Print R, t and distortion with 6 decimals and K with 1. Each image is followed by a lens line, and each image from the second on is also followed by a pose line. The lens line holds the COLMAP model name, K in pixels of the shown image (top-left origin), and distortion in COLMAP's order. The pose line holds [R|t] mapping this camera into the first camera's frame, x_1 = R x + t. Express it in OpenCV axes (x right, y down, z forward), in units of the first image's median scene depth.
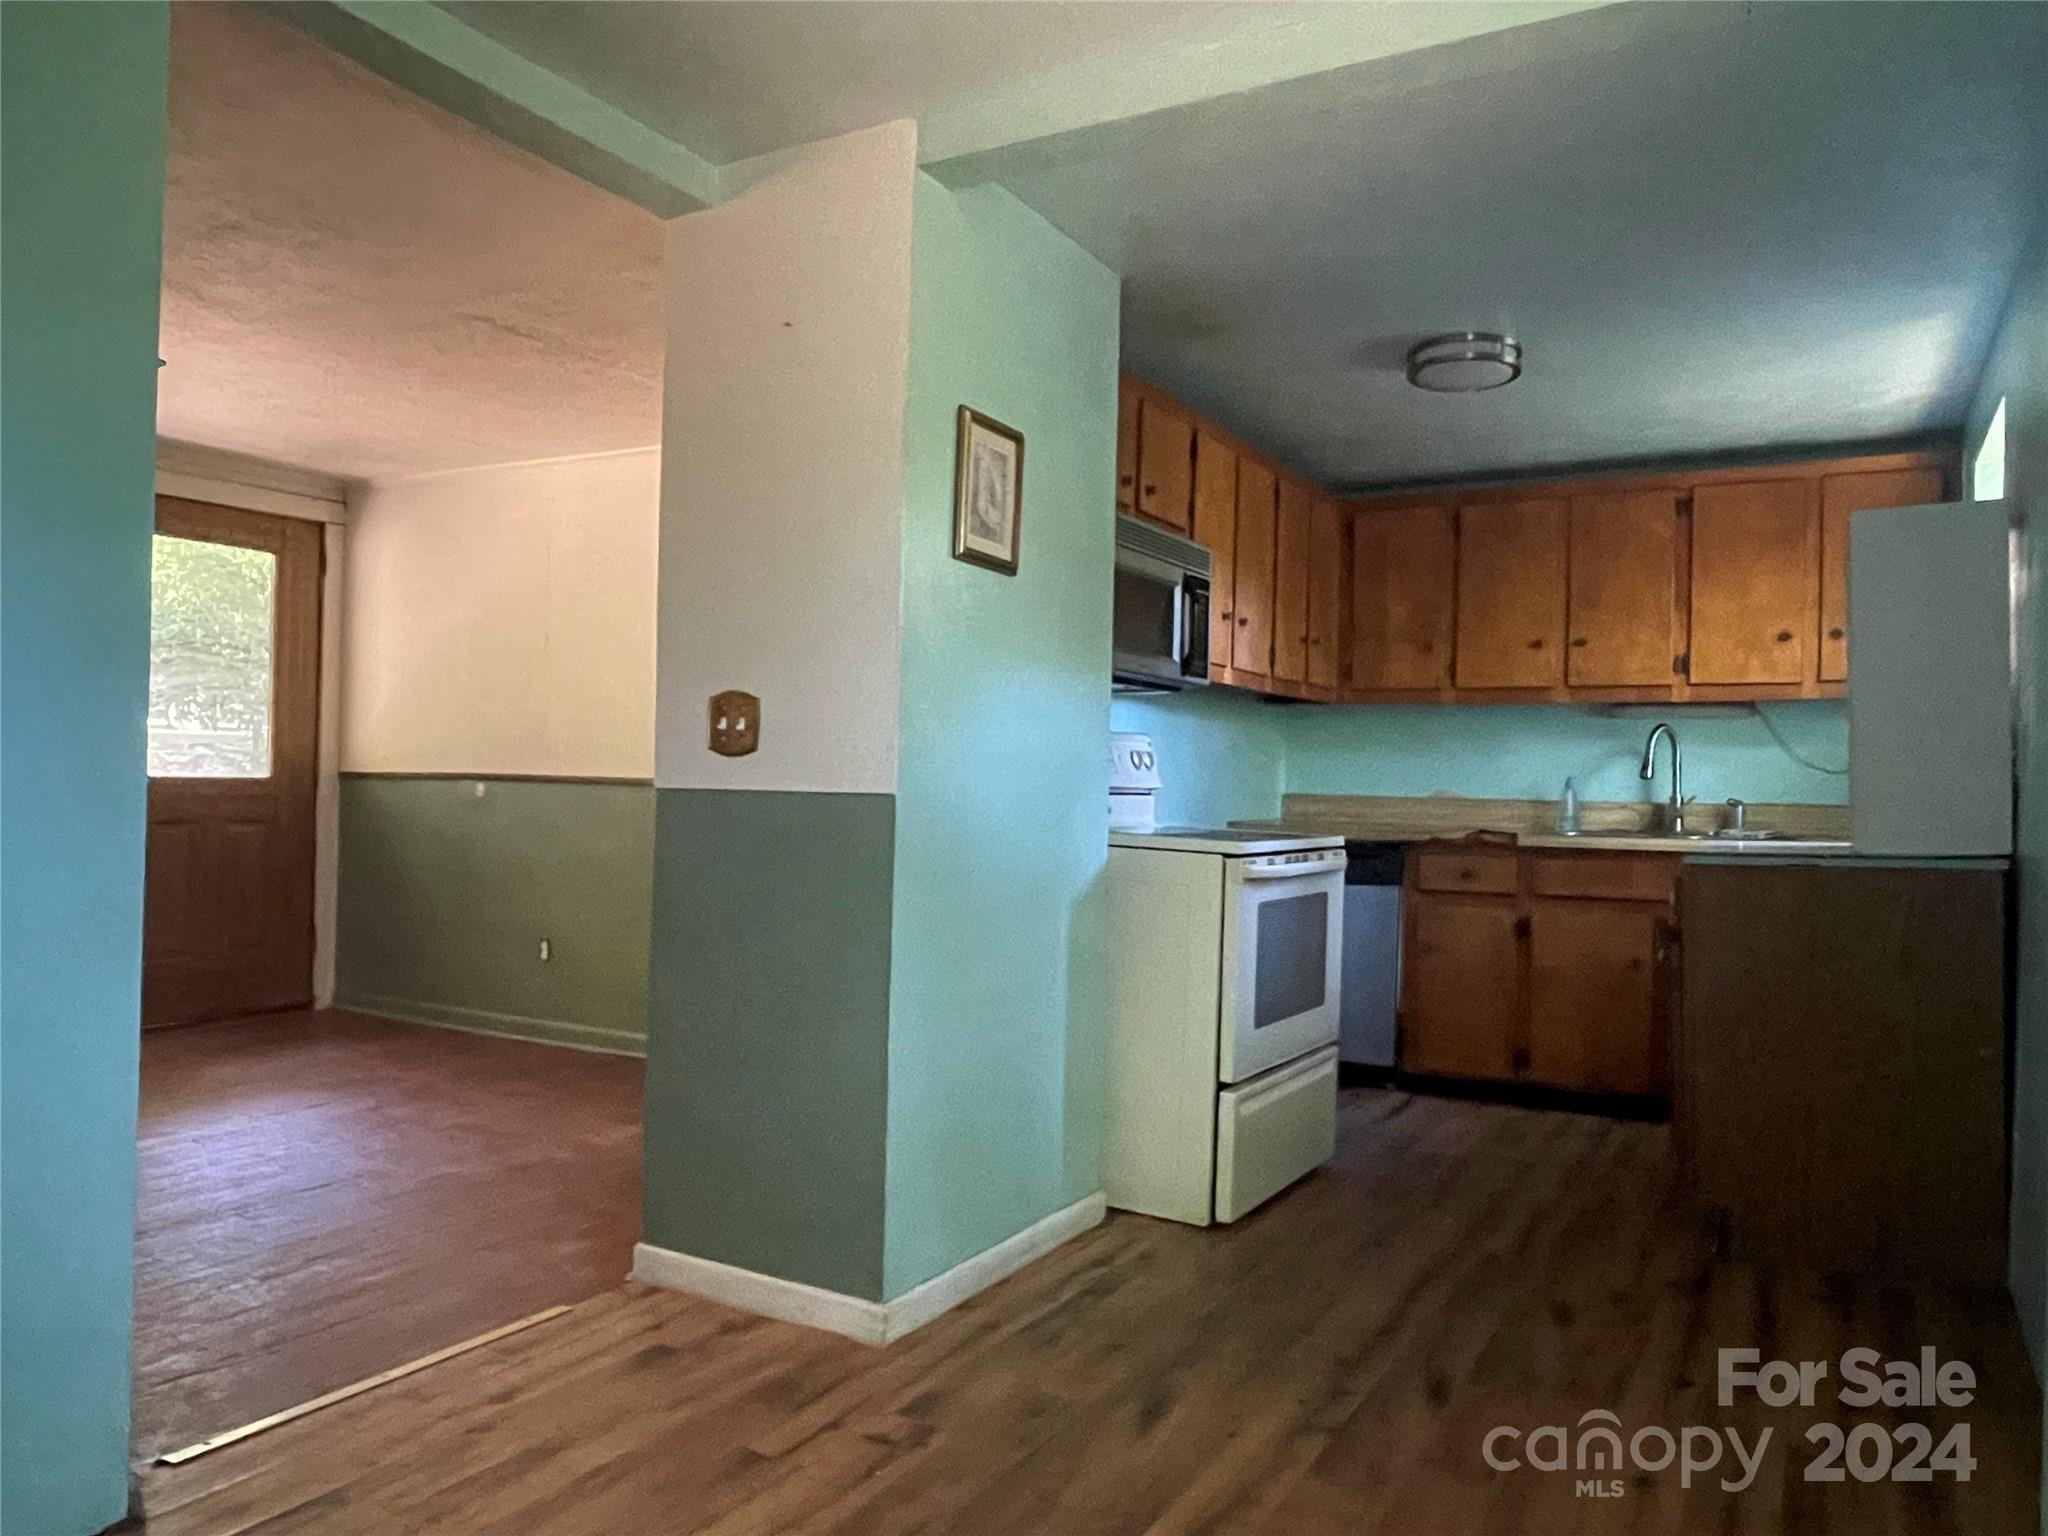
lens RADIAL K [[1473.6, 0, 1024.0], [0, 1473.6, 768.0], [0, 0, 1]] dist [0.000422, -0.002504]
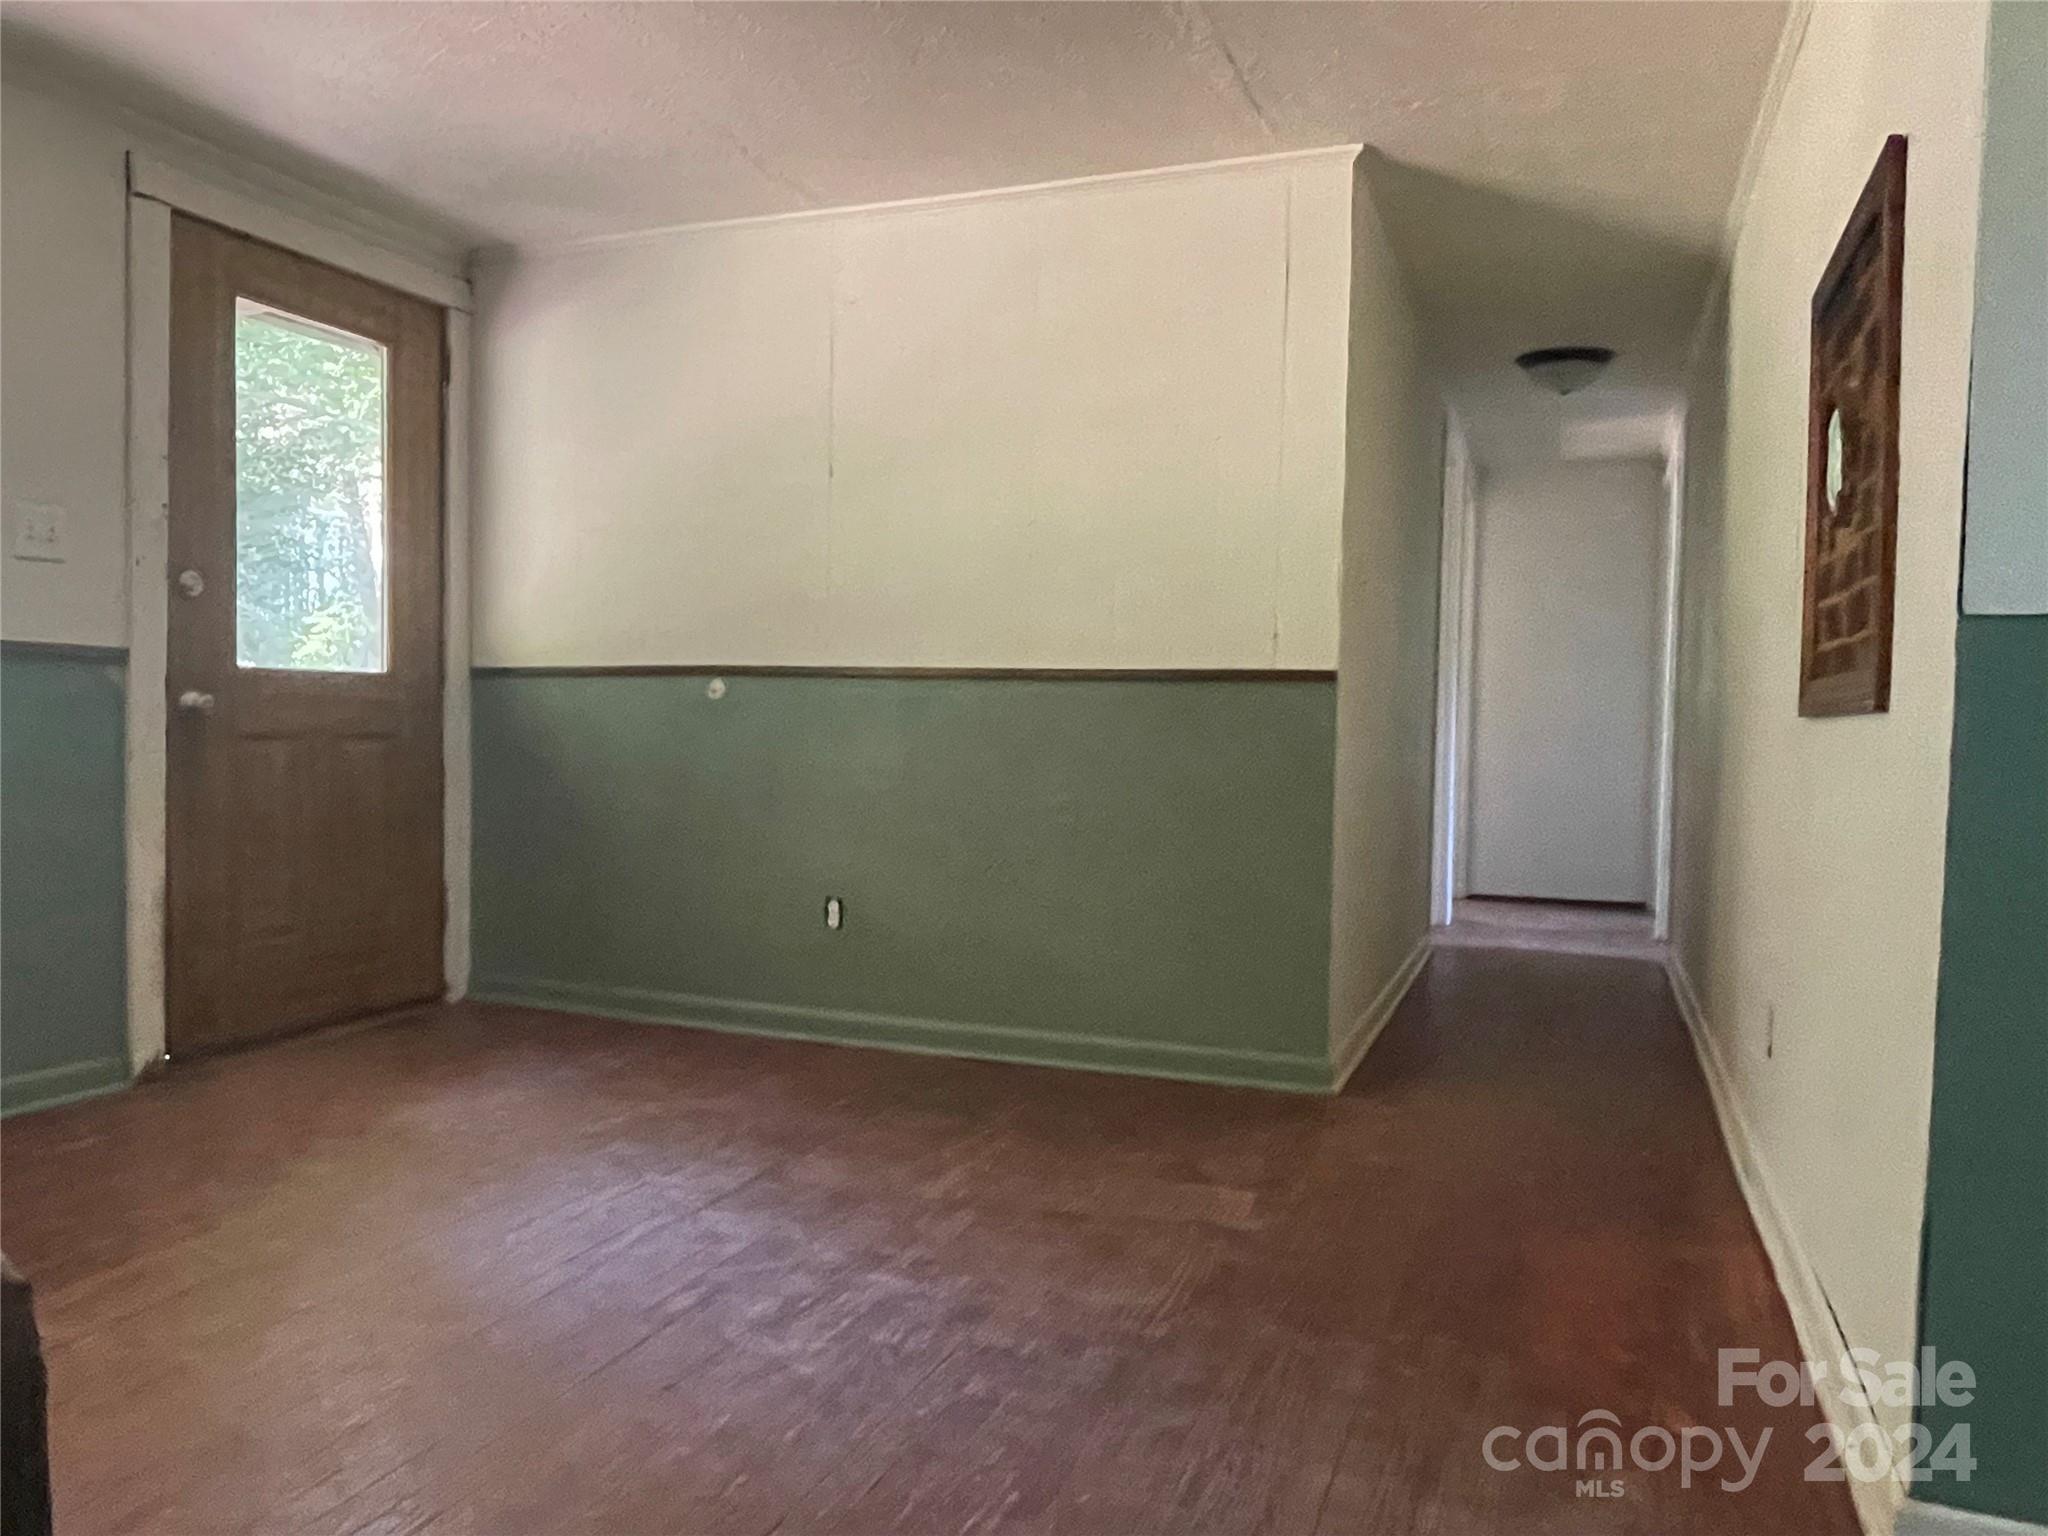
lens RADIAL K [[1473.6, 0, 1024.0], [0, 1473.6, 768.0], [0, 0, 1]] dist [0.000422, -0.002504]
pose [[0.988286, -0.010144, 0.152278, -0.321998], [0.002319, 0.998672, 0.051473, 0.015845], [-0.152598, -0.050517, 0.986996, 0.269965]]
